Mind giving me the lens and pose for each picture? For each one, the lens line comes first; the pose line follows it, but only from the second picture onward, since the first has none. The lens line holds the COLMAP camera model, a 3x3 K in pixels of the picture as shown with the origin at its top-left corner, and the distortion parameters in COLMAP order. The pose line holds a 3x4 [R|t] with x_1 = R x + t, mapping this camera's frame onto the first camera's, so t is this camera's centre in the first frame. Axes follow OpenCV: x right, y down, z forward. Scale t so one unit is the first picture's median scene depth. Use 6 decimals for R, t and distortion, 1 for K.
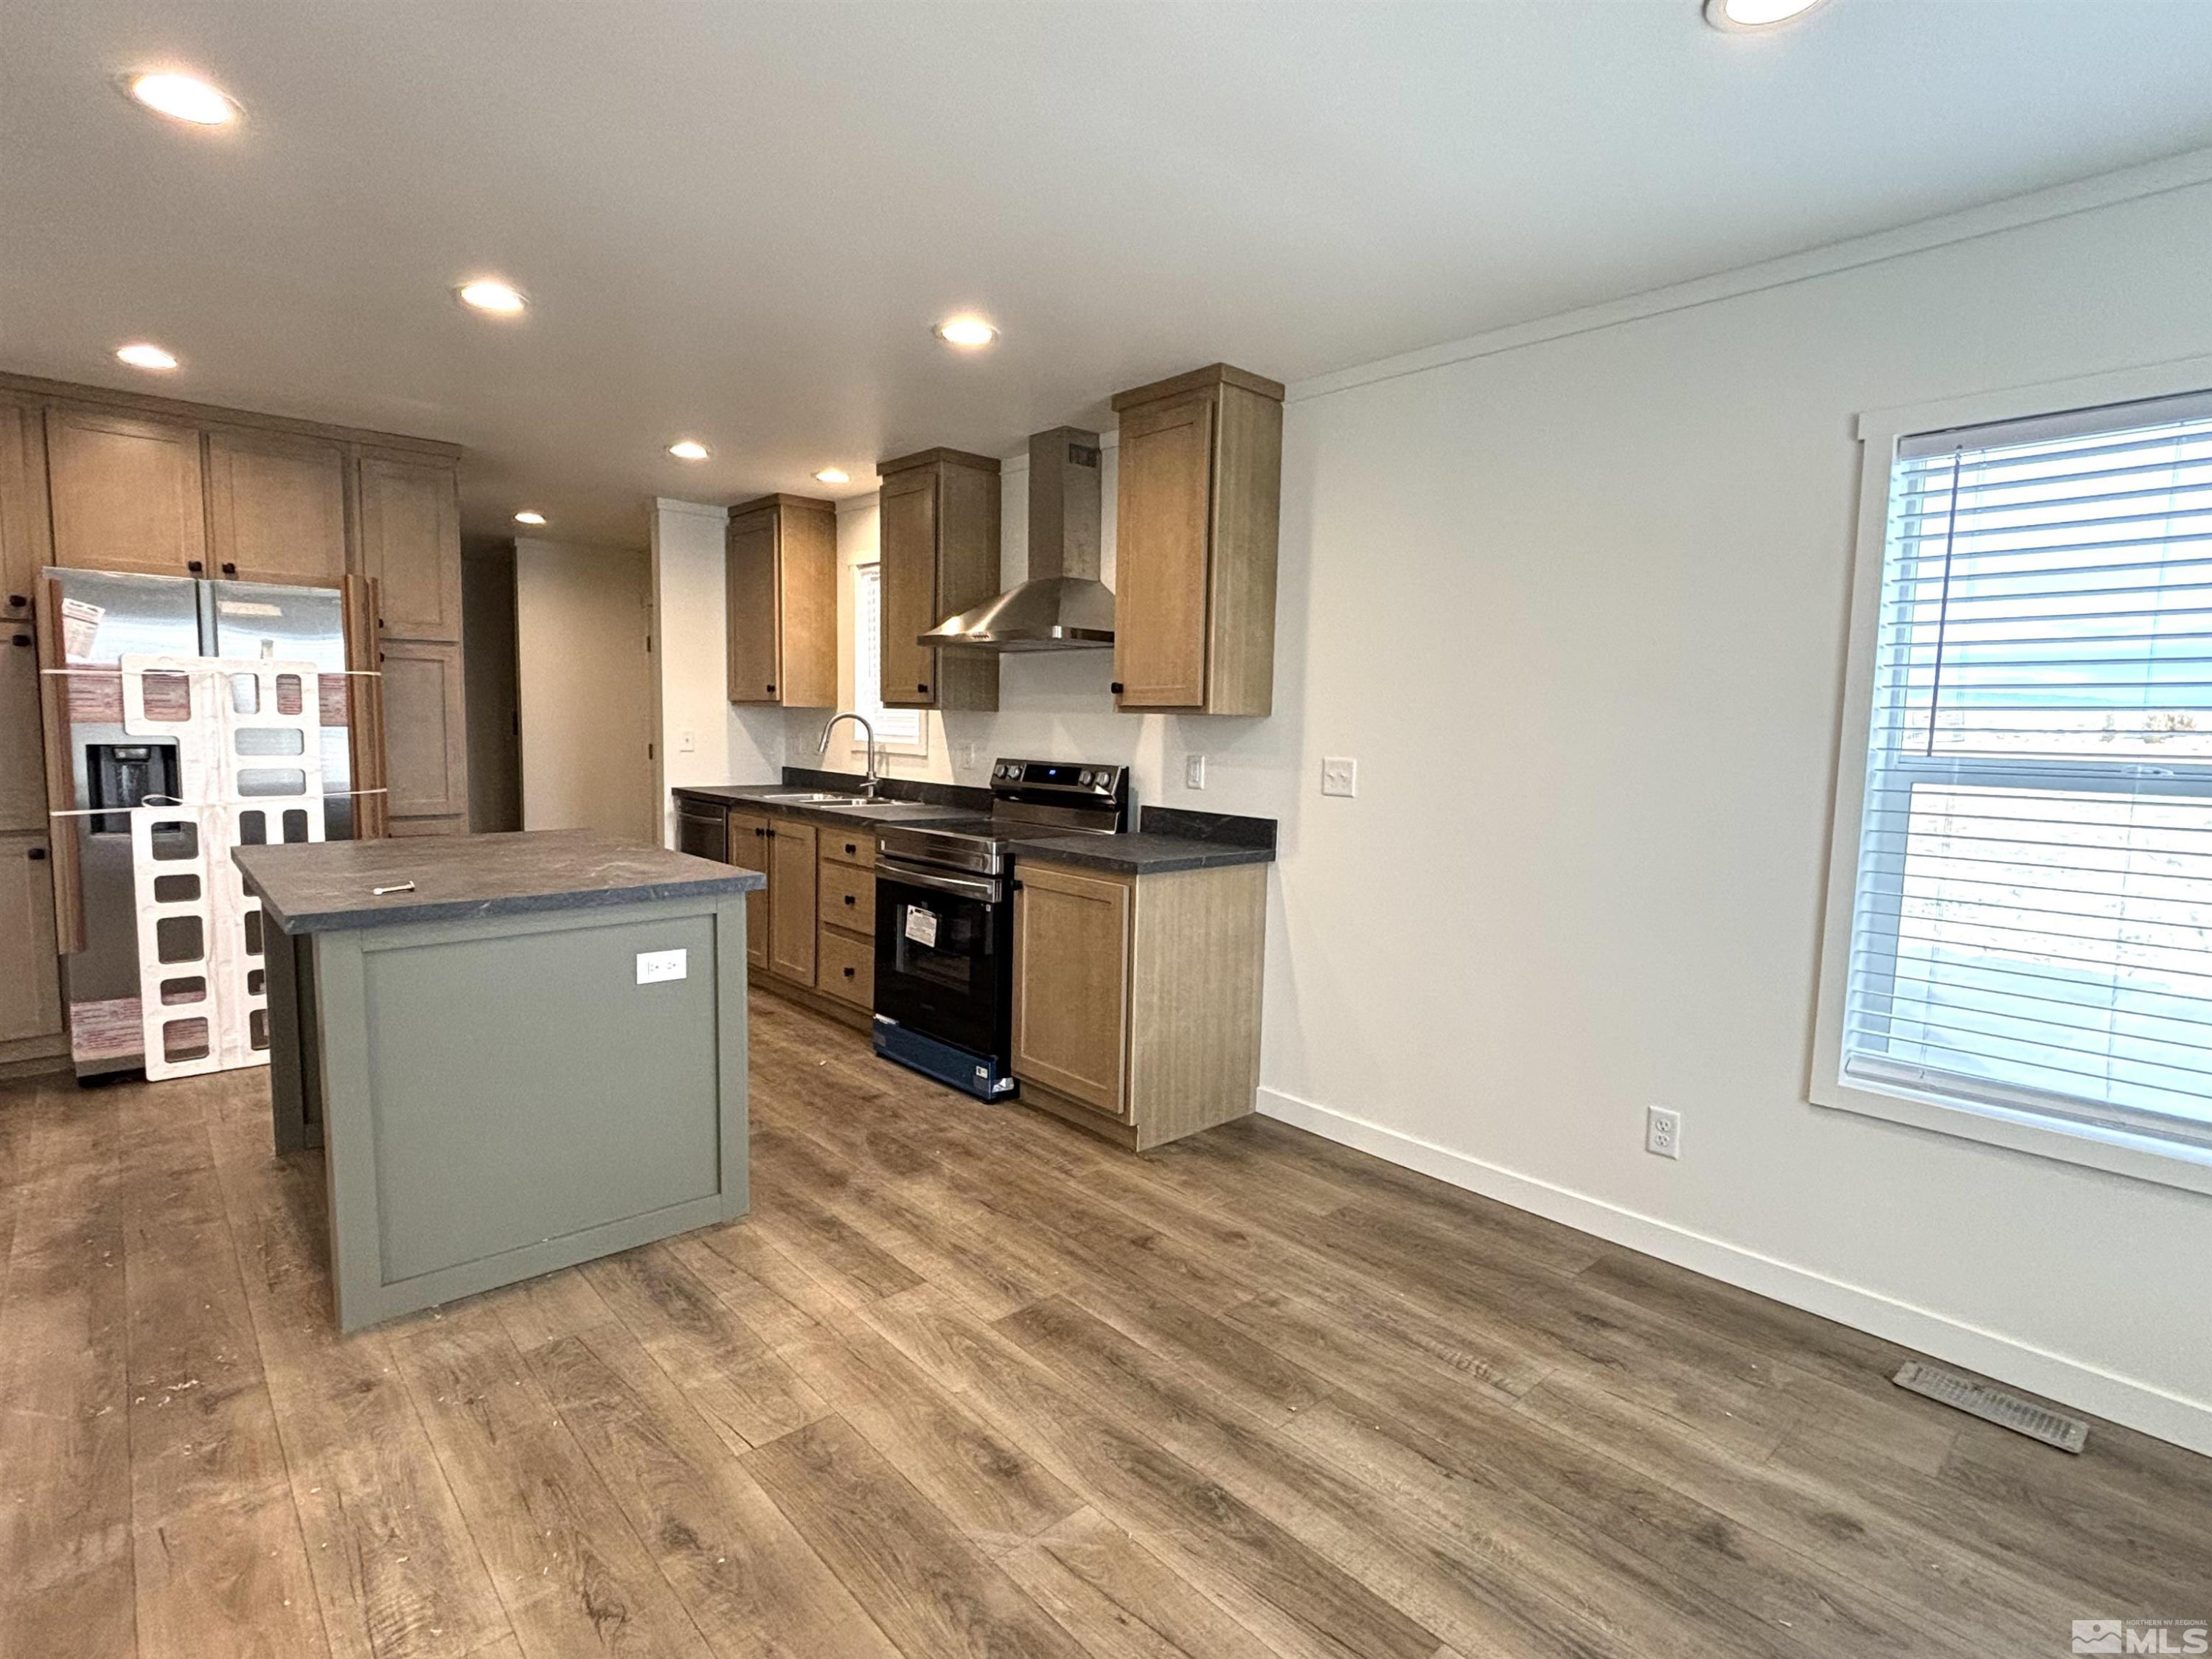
lens RADIAL K [[1096.7, 0, 1108.9], [0, 1096.7, 831.2], [0, 0, 1]] dist [-0.006595, 0.002666]
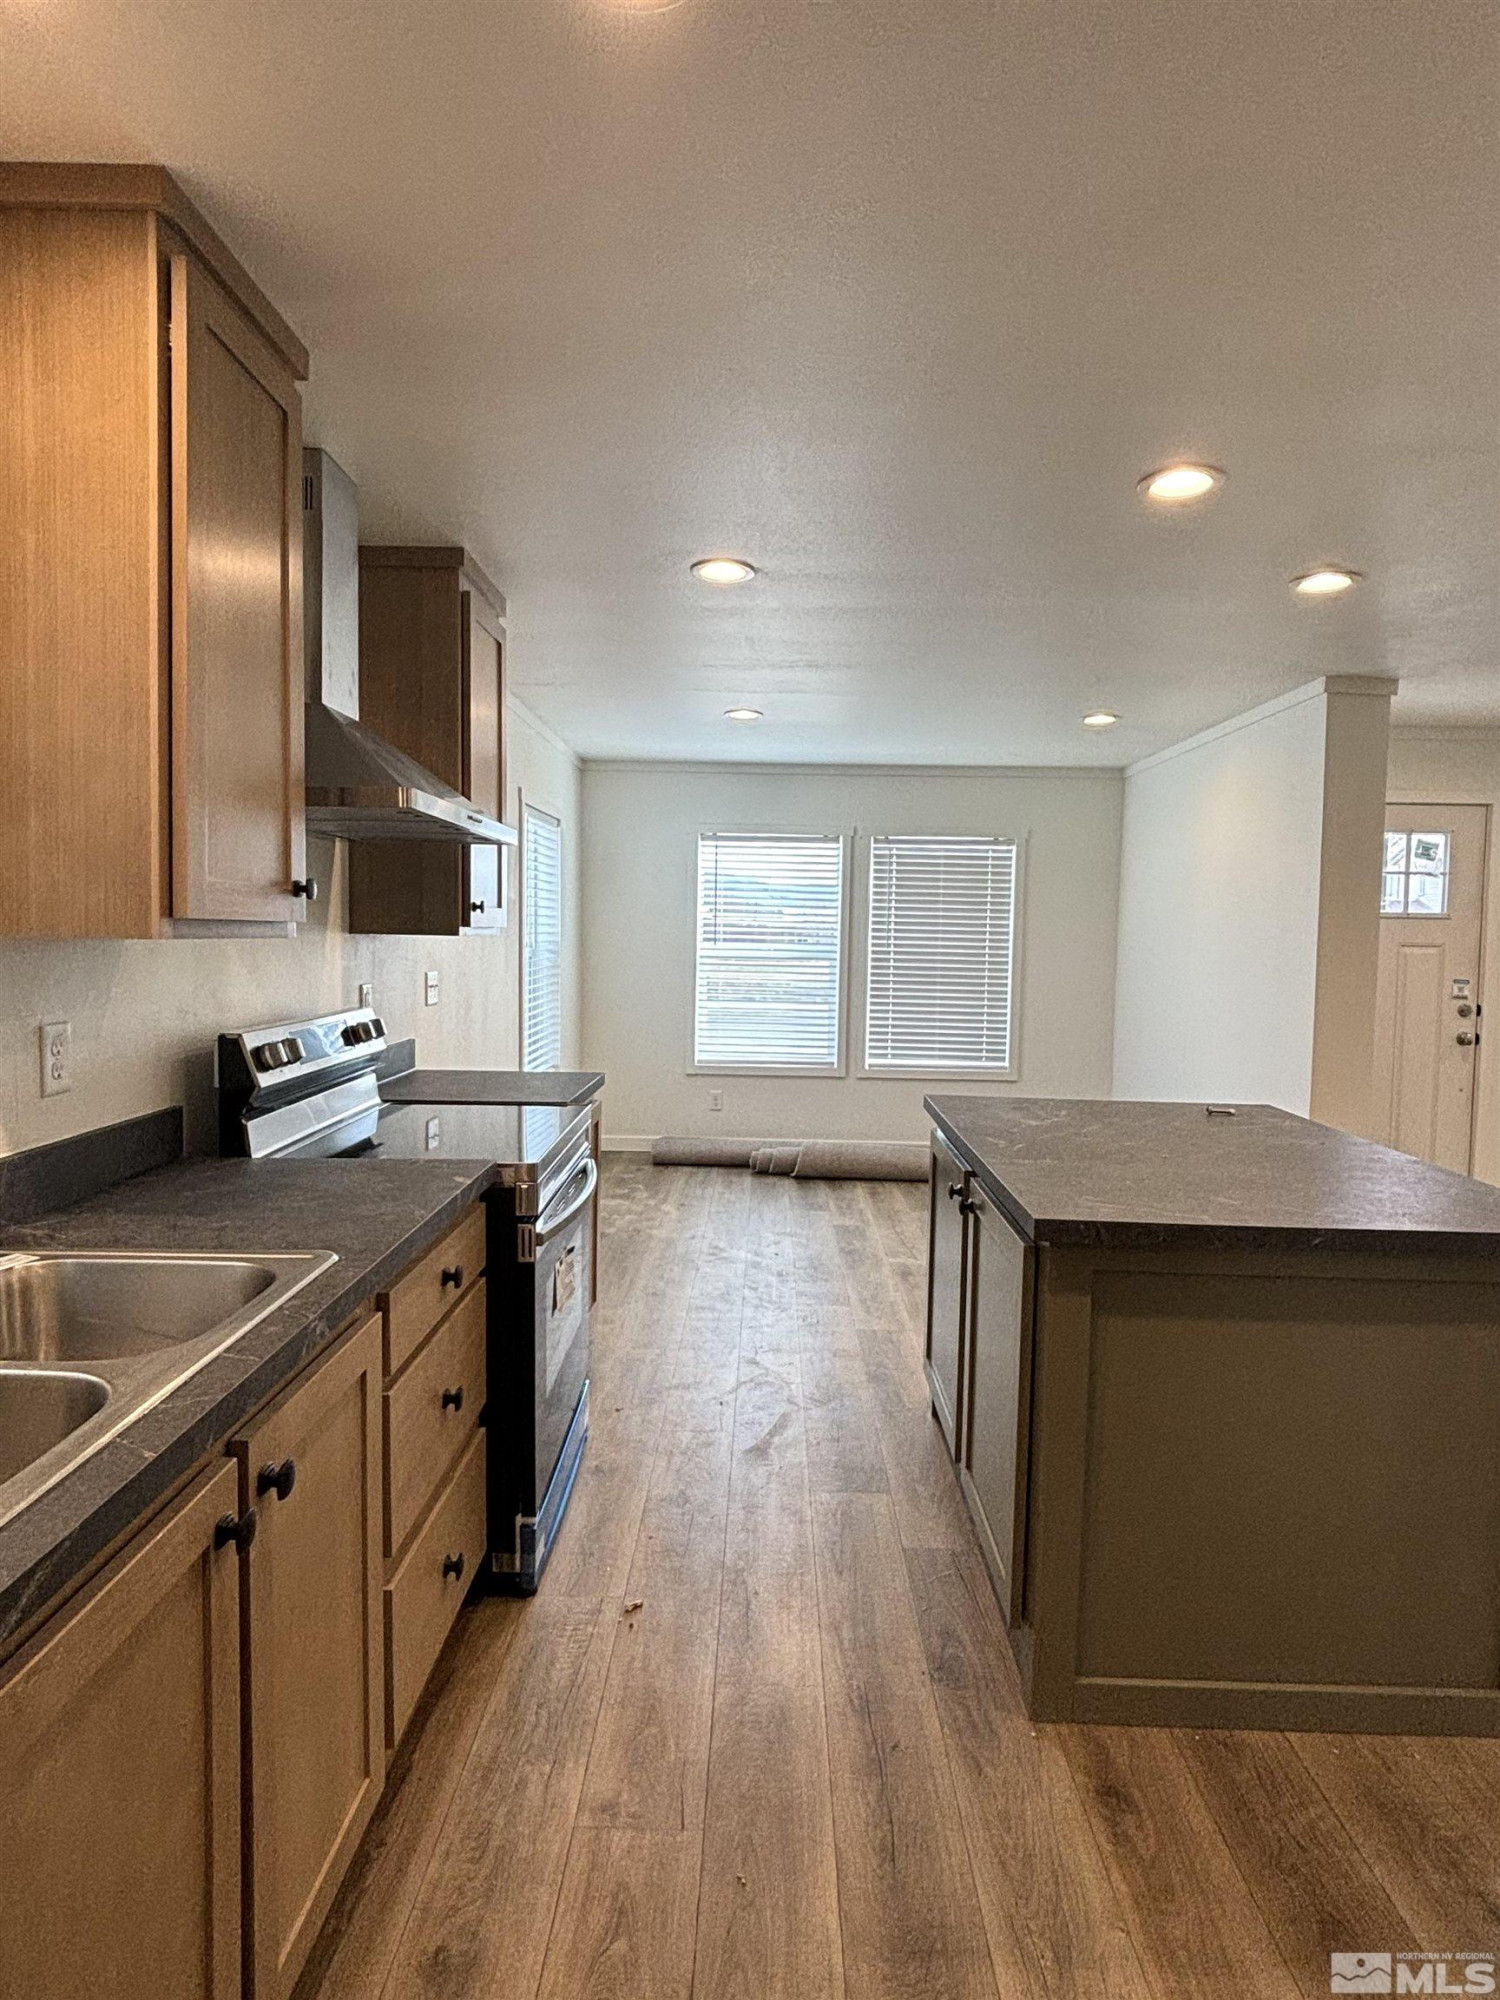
lens RADIAL K [[1099.1, 0, 754.8], [0, 1099.1, 1000.0], [0, 0, 1]] dist [0.013011, -0.000926]
pose [[-0.733252, -0.079218, 0.675326, -0.711361], [0.033404, 0.987794, 0.152141, -0.178554], [-0.679136, 0.134116, -0.721656, 1.449433]]
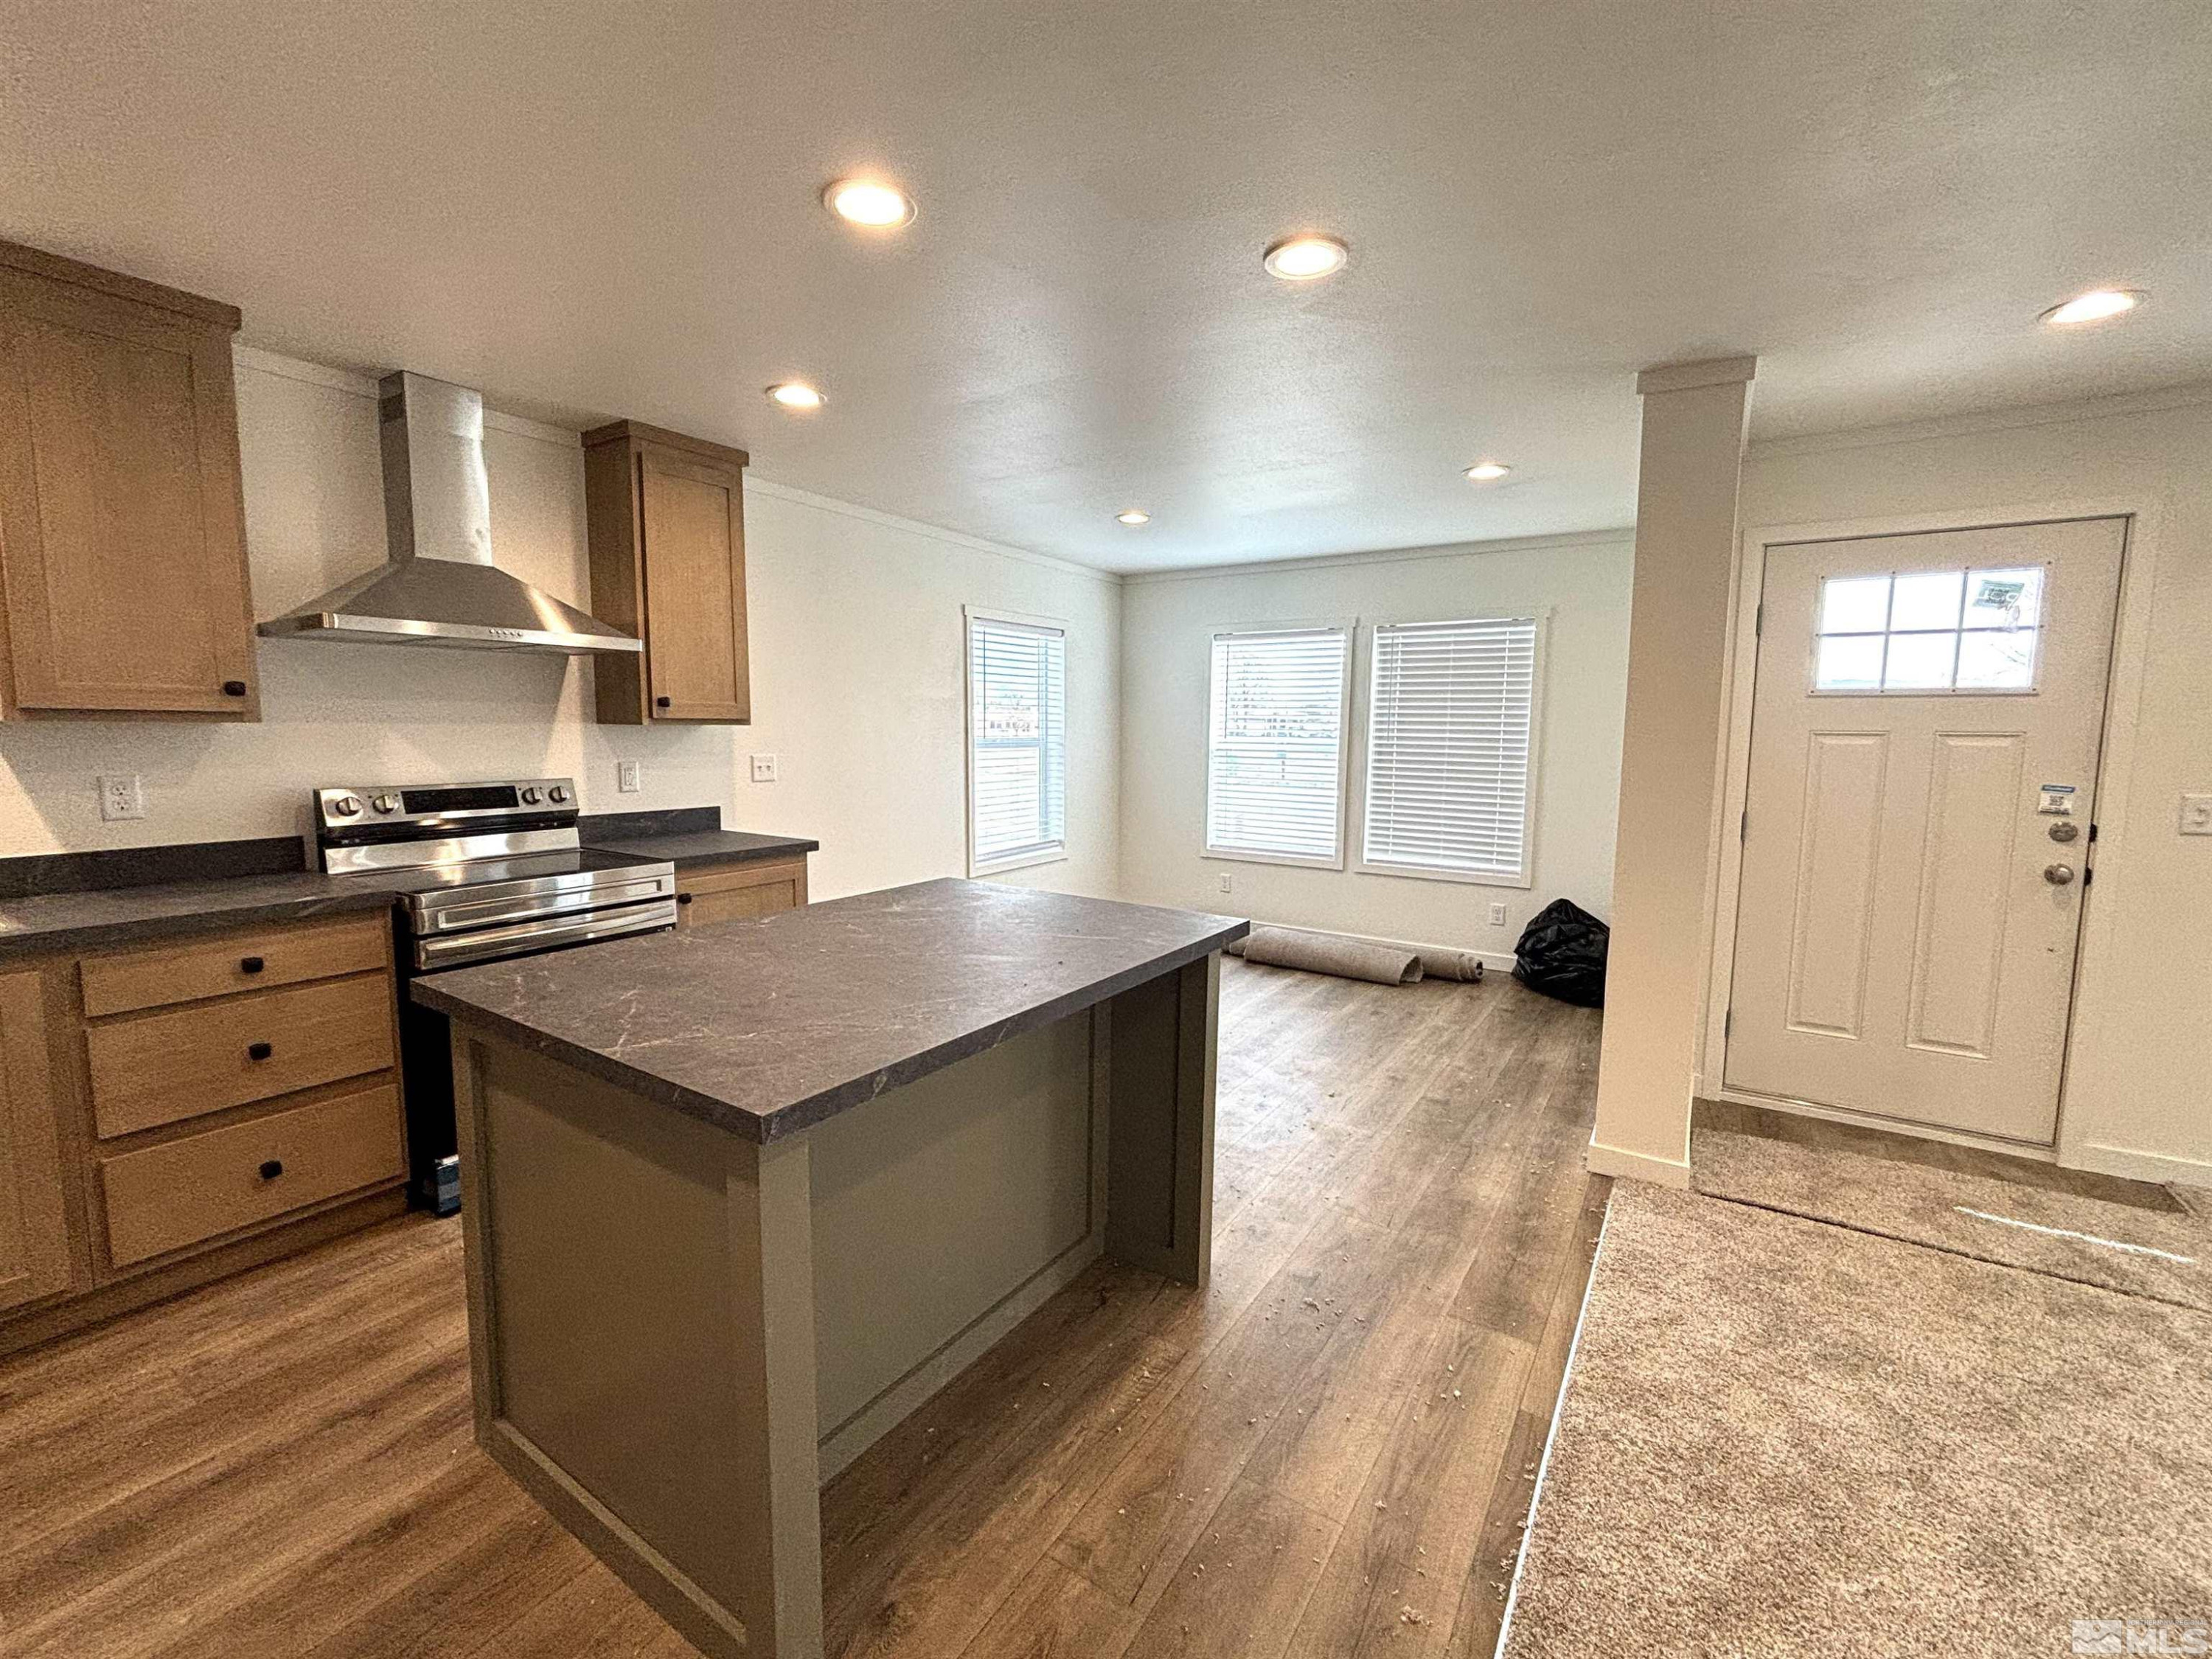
lens RADIAL K [[939.3, 0, 1107.6], [0, 939.3, 821.3], [0, 0, 1]] dist [0.000952, -0.000549]
pose [[-0.252896, -0.126042, 0.959248, -0.982603], [0.081337, 0.985198, 0.150895, -0.117183], [-0.964068, 0.116183, -0.238901, 0.797301]]
